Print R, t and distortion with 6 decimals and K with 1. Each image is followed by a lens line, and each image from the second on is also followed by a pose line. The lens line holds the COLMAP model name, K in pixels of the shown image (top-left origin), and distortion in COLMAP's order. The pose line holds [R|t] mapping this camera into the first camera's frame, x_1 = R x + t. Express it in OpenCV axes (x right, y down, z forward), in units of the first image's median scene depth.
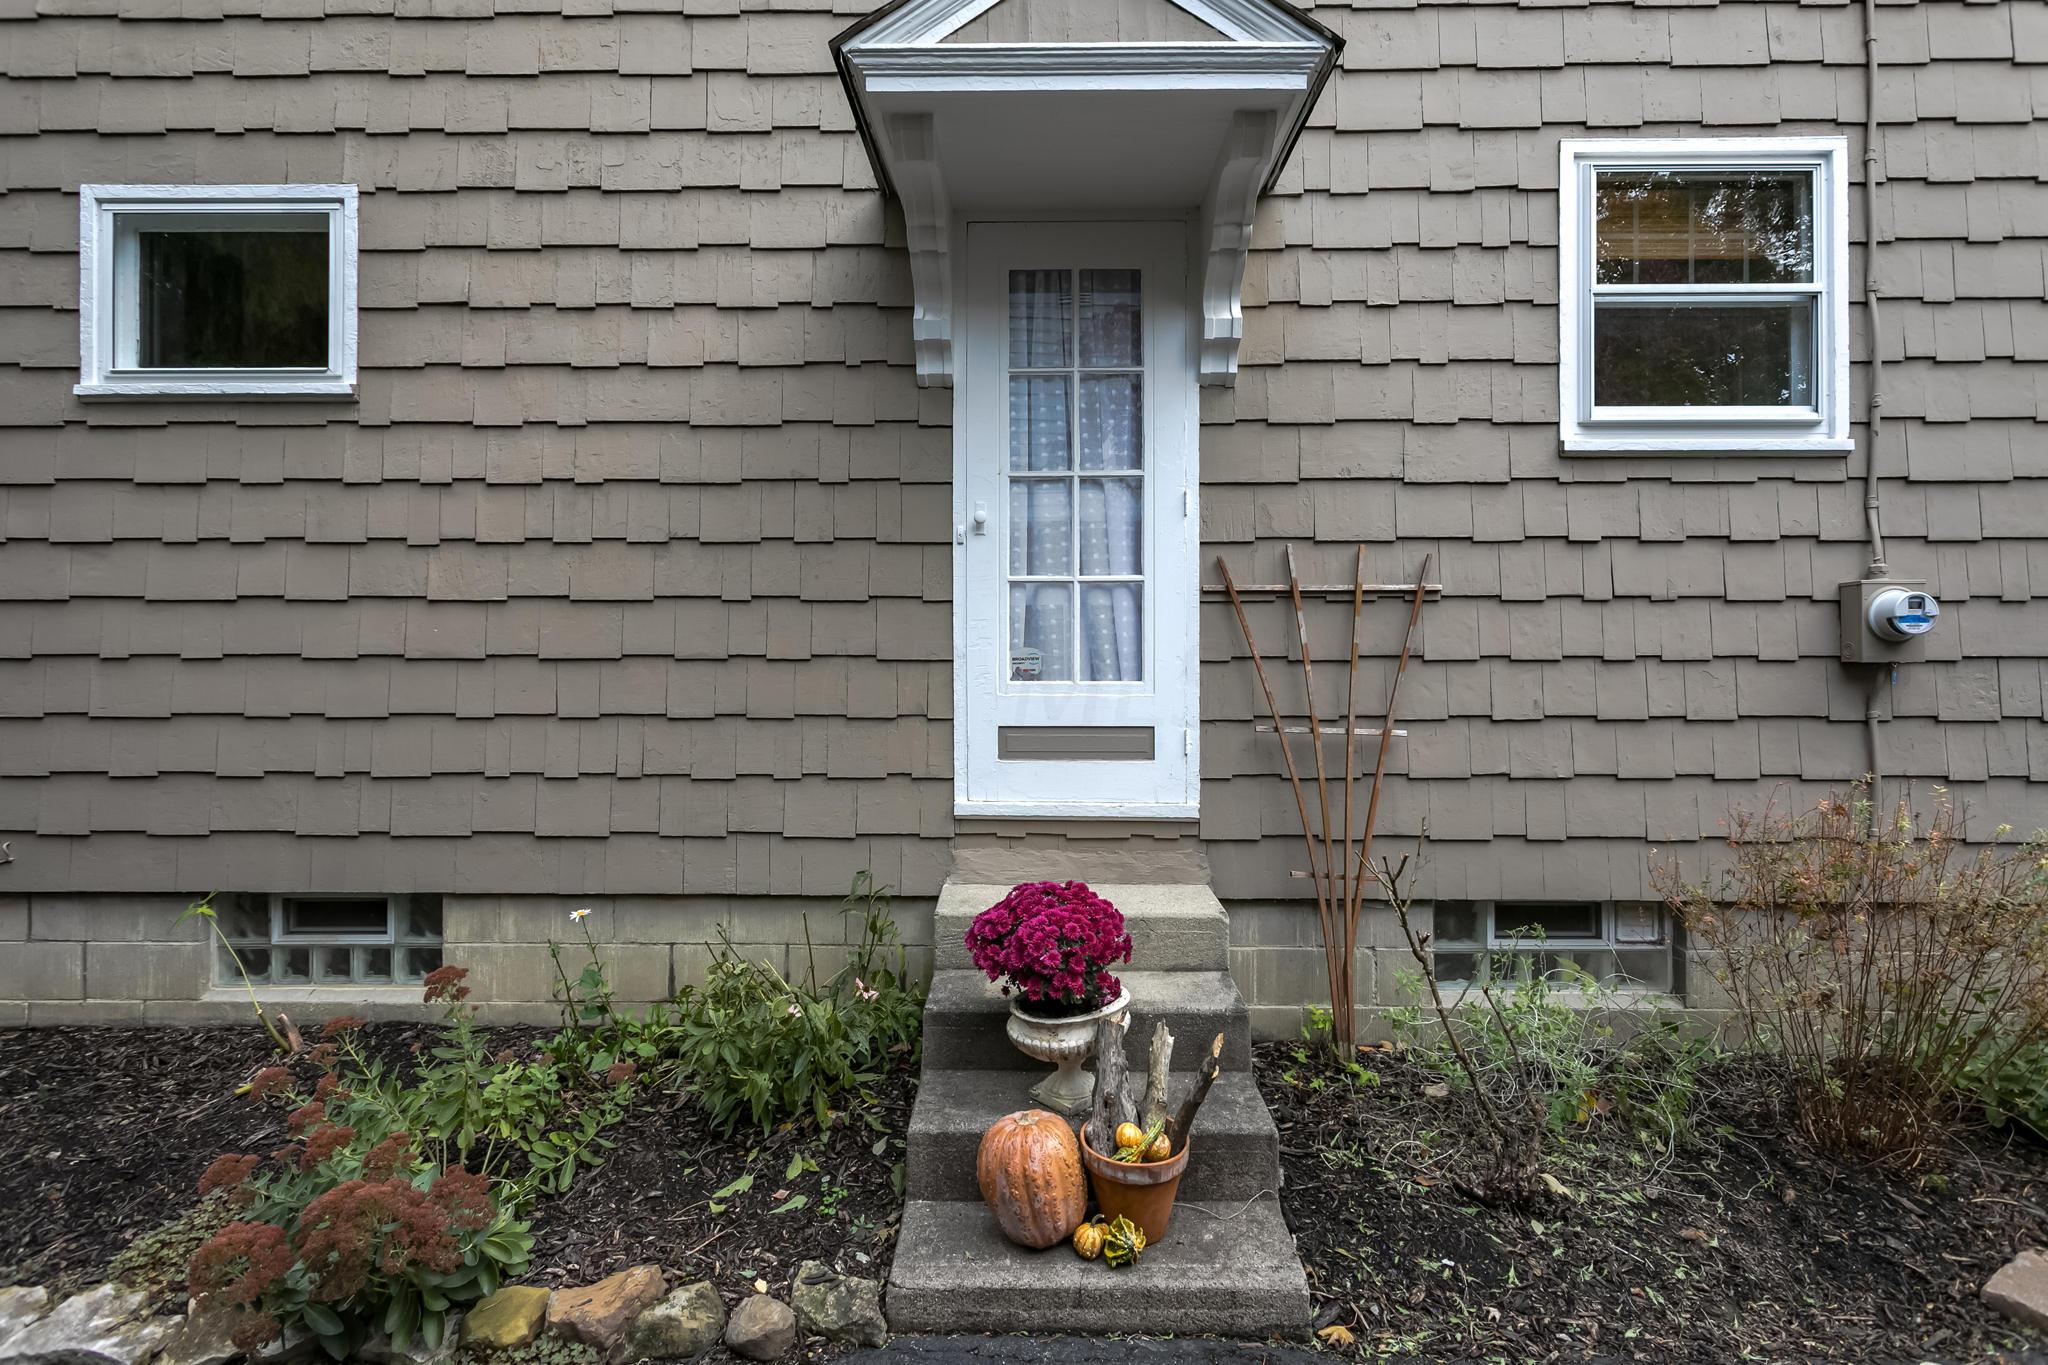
lens RADIAL K [[973.2, 0, 983.0], [0, 973.2, 649.6], [0, 0, 1]] dist [0.001165, 0.000752]
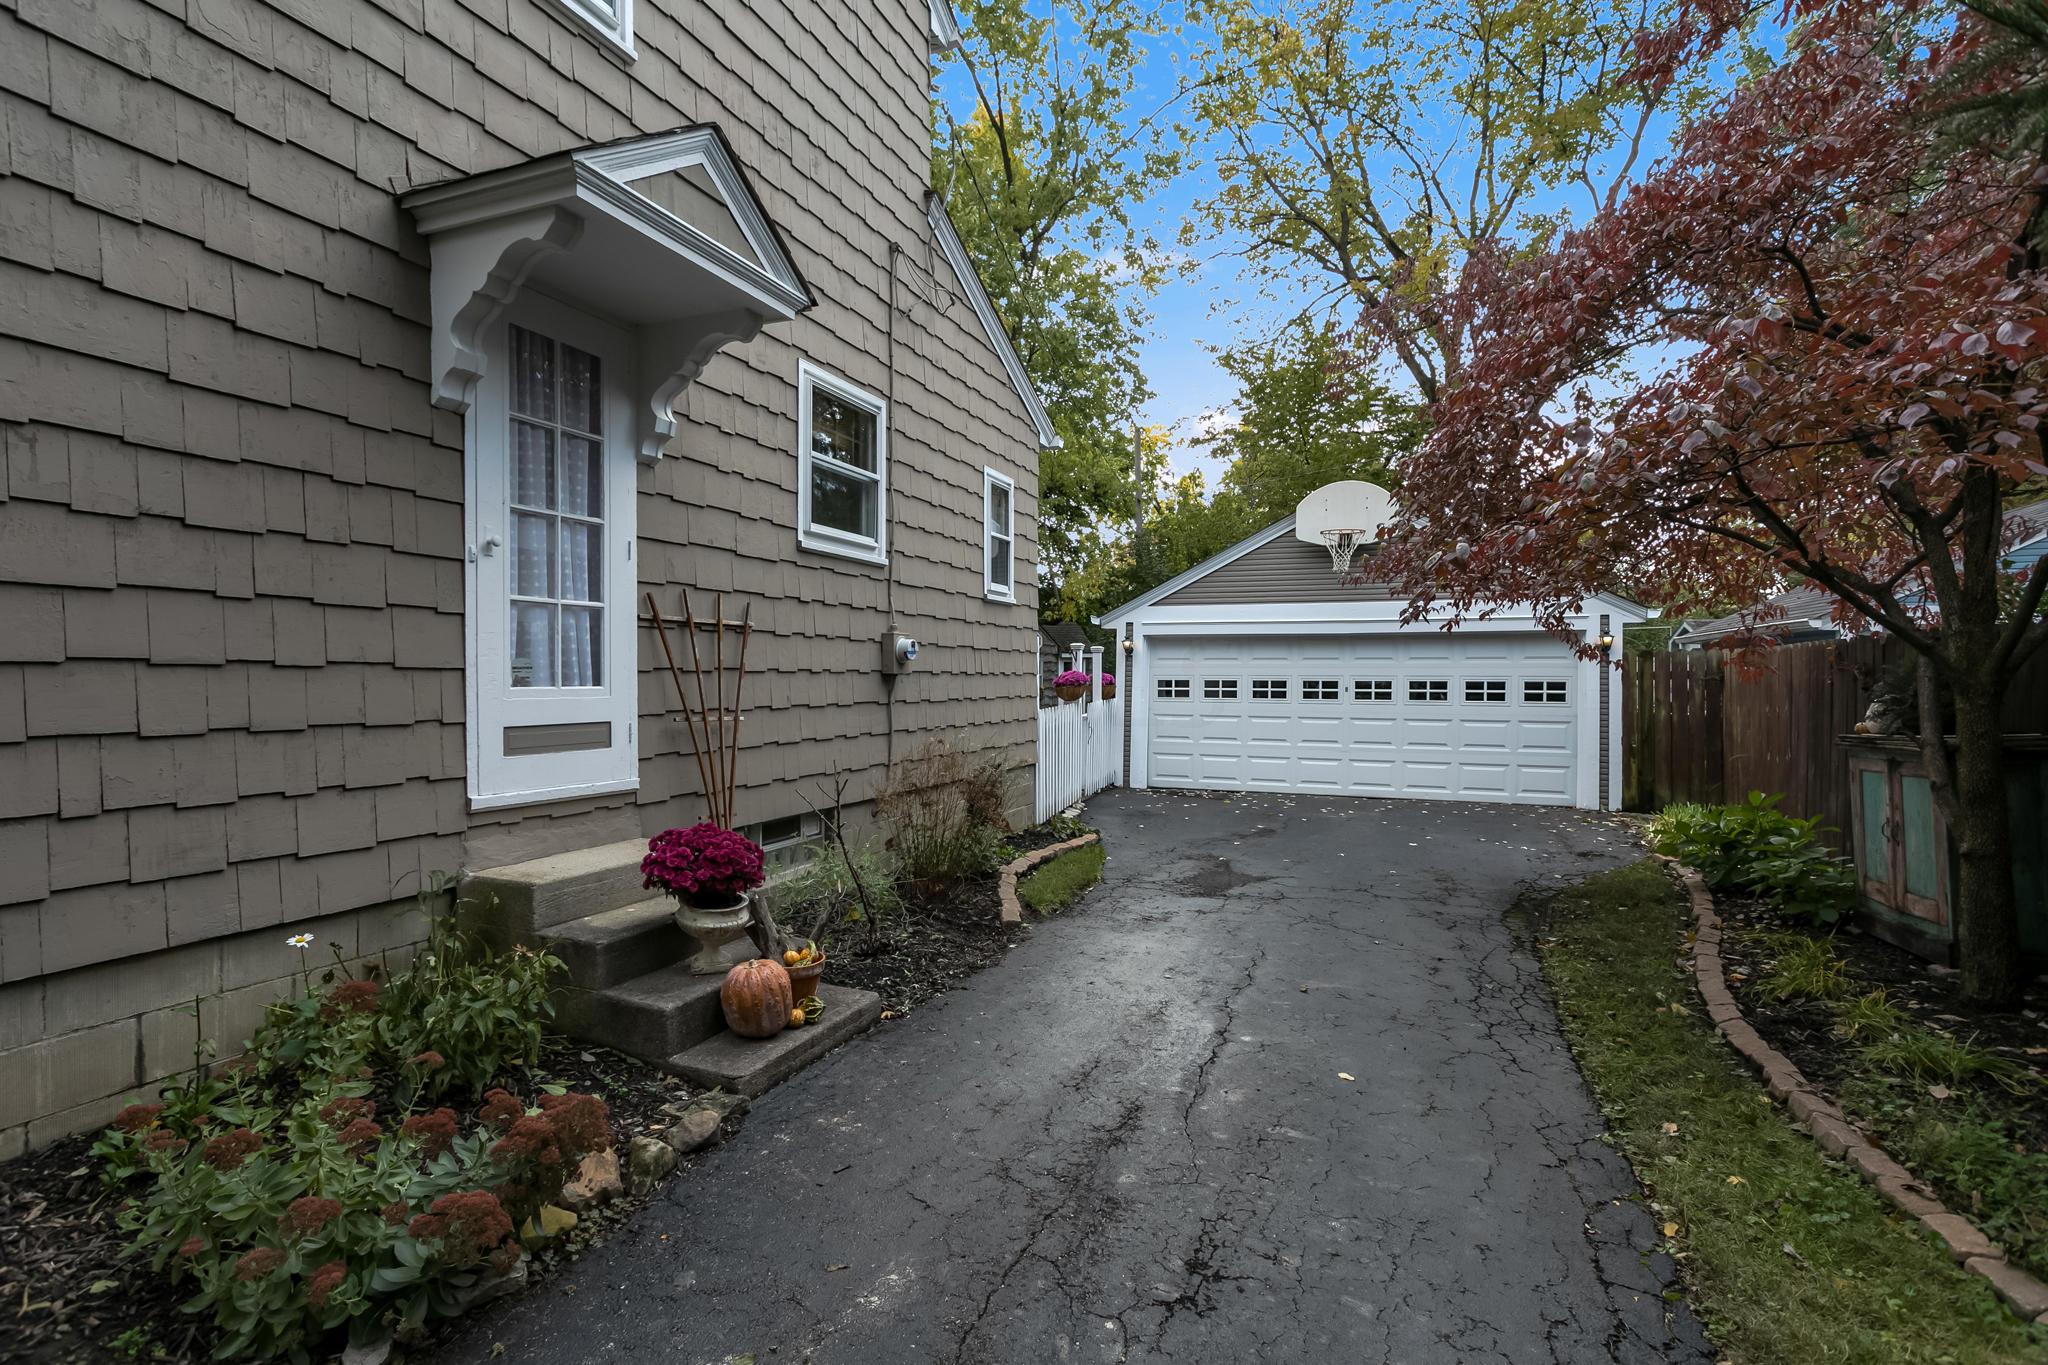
lens RADIAL K [[973.2, 0, 1021.7], [0, 973.2, 692.7], [0, 0, 1]] dist [0.001165, 0.000752]
pose [[0.367744, -0.014745, 0.929810, -0.818815], [-0.016043, 0.999625, 0.022197, 0.003901], [-0.929789, -0.023080, 0.367369, 0.024749]]
